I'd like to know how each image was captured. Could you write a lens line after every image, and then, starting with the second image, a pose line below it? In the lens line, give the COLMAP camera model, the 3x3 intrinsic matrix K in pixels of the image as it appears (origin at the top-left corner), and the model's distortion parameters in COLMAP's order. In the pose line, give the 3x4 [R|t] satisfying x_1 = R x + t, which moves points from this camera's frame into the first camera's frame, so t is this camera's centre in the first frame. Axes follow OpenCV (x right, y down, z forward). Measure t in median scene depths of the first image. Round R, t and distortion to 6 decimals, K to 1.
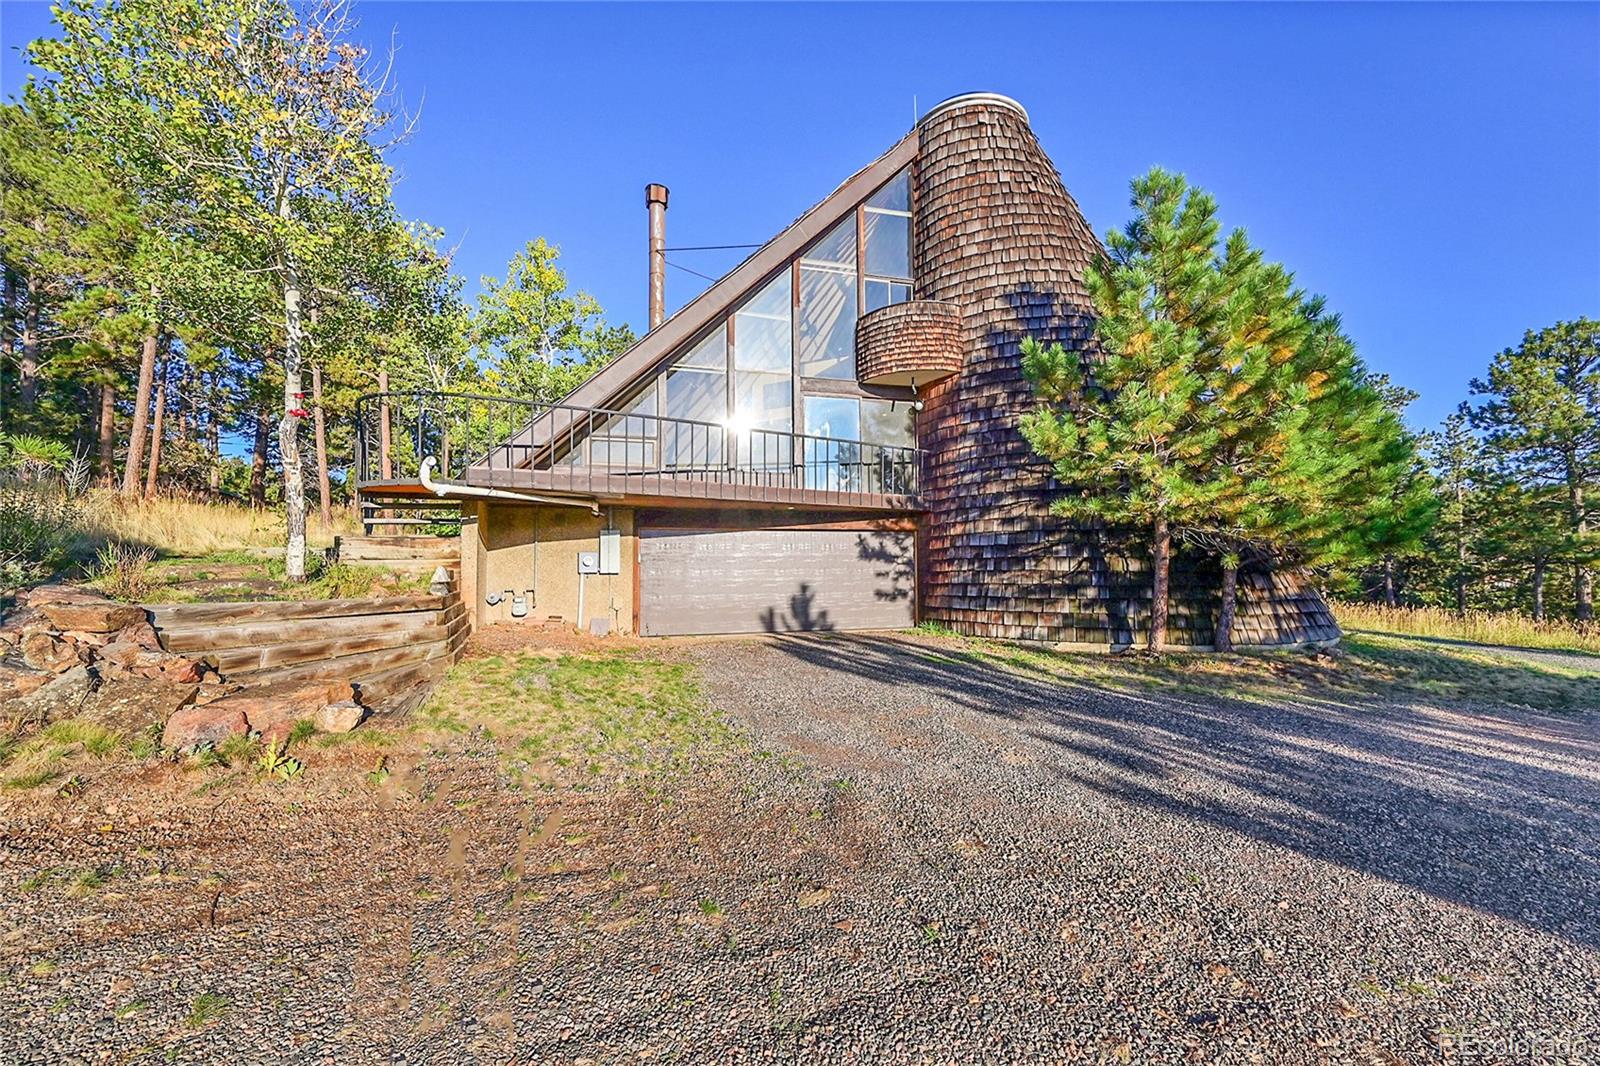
lens RADIAL K [[594.5, 0, 800.0], [0, 594.5, 533.0], [0, 0, 1]] dist [0.000914, 0.000124]
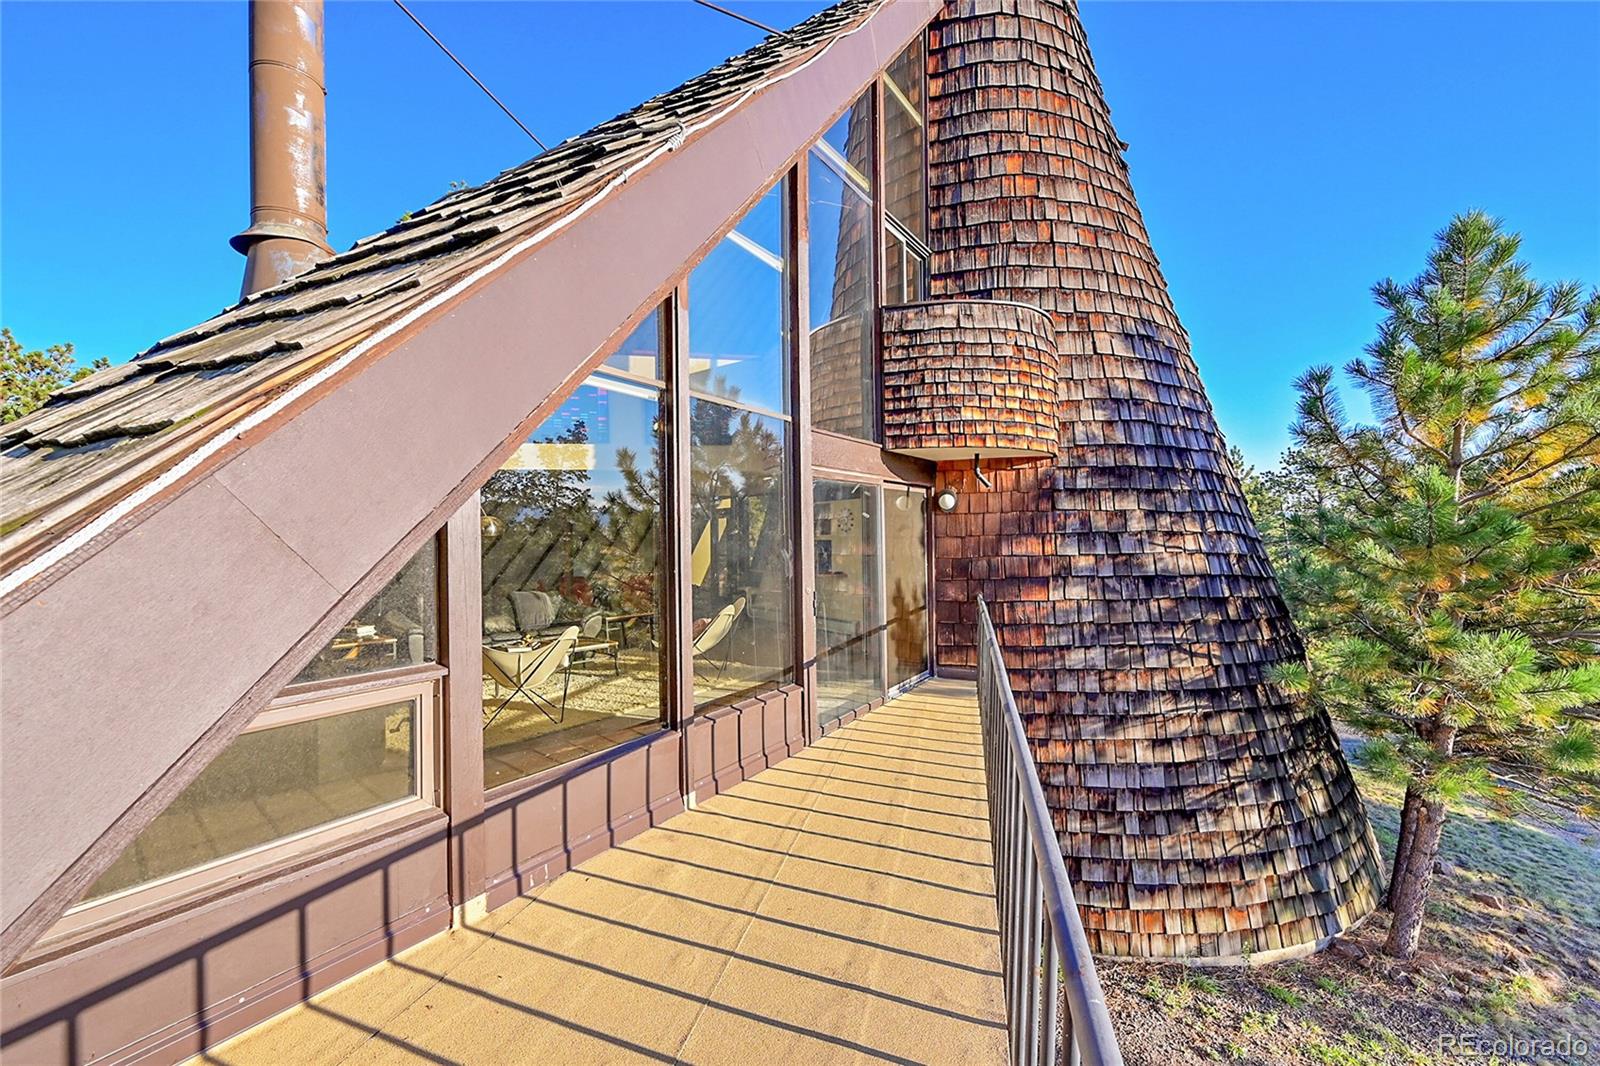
lens RADIAL K [[642.5, 0, 800.8], [0, 642.5, 525.5], [0, 0, 1]] dist [0.000716, 0.000025]
pose [[0.737577, 0.000534, 0.675263, -0.296802], [-0.008800, 0.999922, 0.008821, -0.217106], [-0.675205, -0.012449, 0.737525, 0.745313]]
